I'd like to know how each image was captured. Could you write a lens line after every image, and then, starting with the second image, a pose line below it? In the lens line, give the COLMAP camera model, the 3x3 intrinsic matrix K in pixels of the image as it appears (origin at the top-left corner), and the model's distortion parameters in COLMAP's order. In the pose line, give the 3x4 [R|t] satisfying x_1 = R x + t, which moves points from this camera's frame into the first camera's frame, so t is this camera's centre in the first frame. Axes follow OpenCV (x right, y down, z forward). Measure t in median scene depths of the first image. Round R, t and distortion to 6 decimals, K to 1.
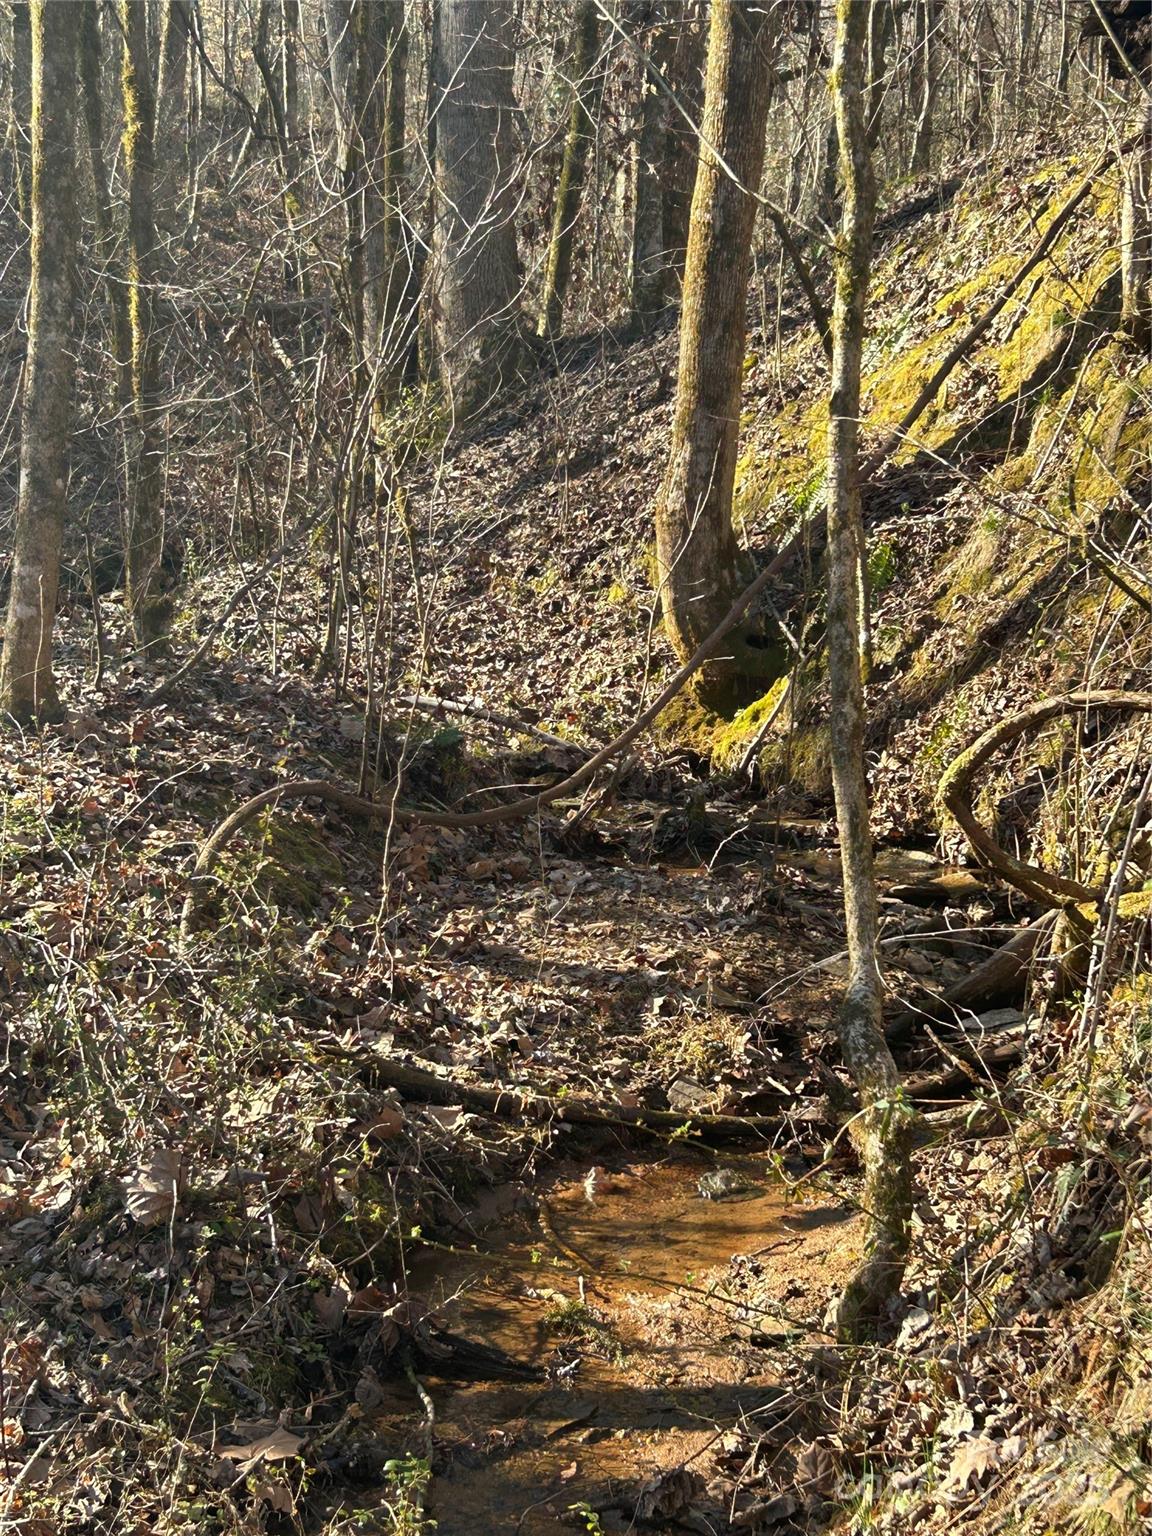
lens RADIAL K [[2325.9, 0, 574.5], [0, 2325.9, 780.7], [0, 0, 1]] dist [0.152150, 0.000000]
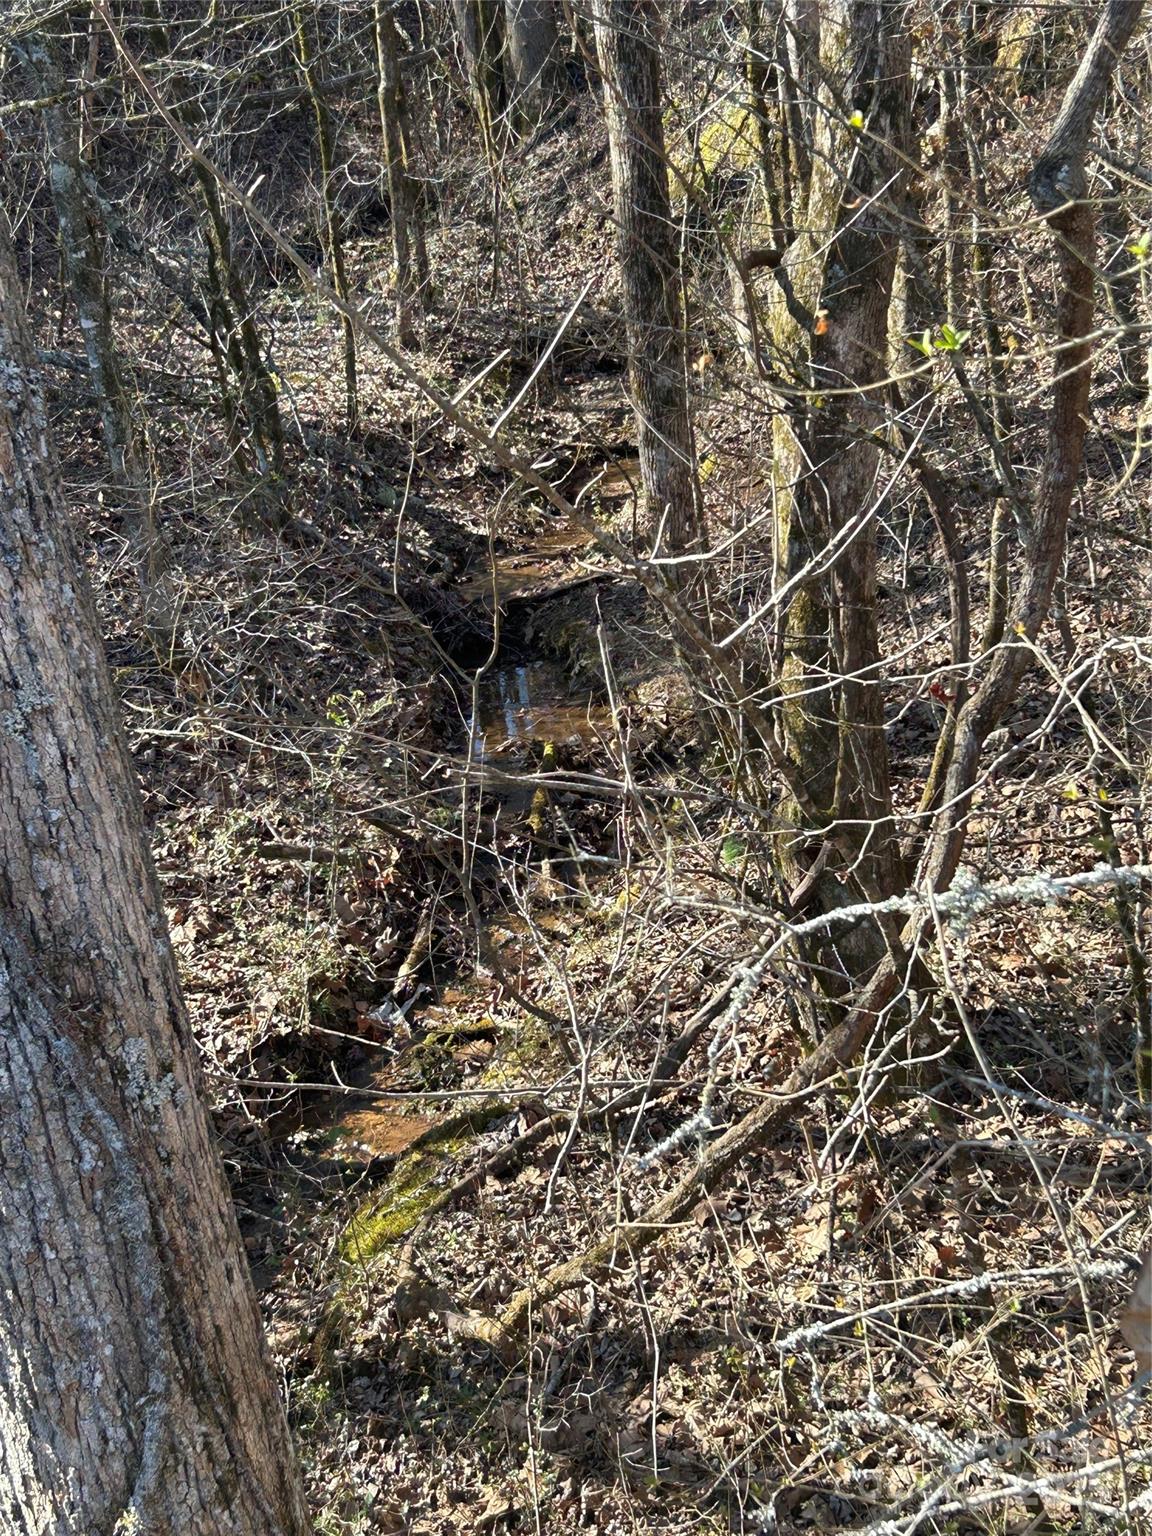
lens RADIAL K [[2325.9, 0, 579.3], [0, 2325.9, 773.5], [0, 0, 1]] dist [0.152150, 0.000000]
pose [[0.991881, -0.108978, -0.065545, 0.067385], [0.120136, 0.972016, 0.201874, -0.042899], [0.041711, -0.208109, 0.977216, -1.167332]]
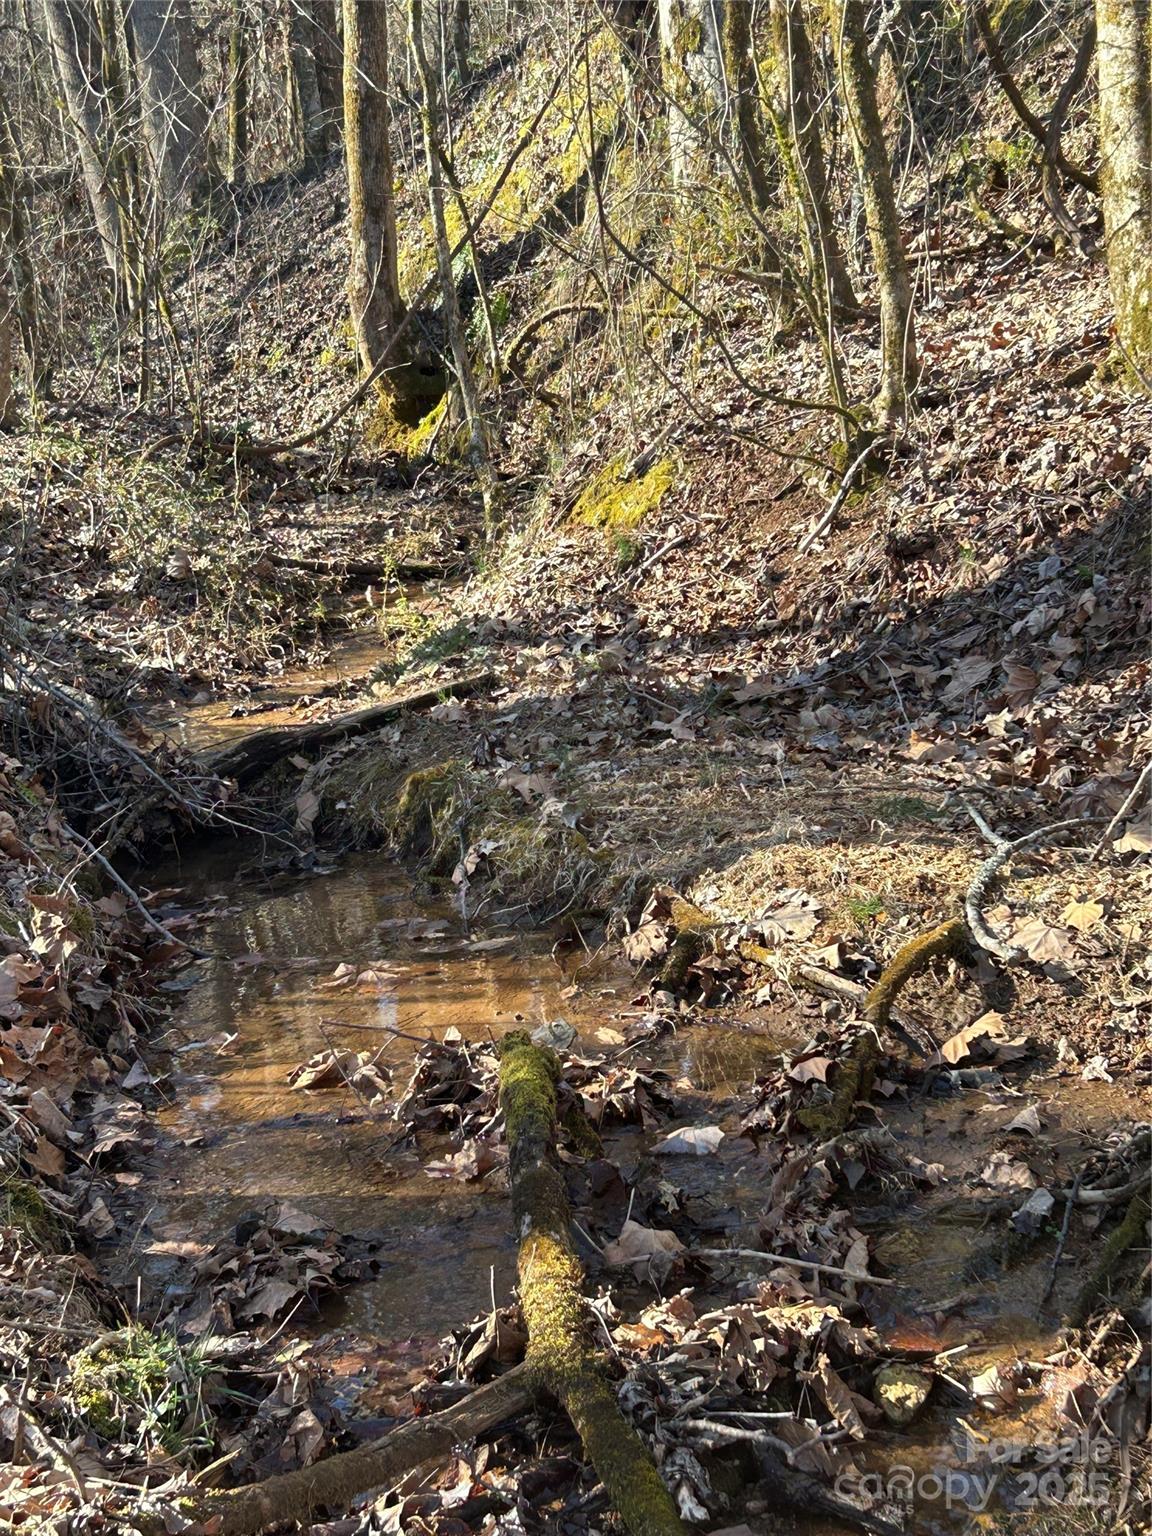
lens RADIAL K [[2325.9, 0, 576.4], [0, 2325.9, 753.7], [0, 0, 1]] dist [0.152150, 0.000000]
pose [[0.984303, -0.132368, 0.116732, -0.031525], [0.126141, 0.990242, 0.059236, 0.096199], [-0.123433, -0.043581, 0.991395, -0.458753]]
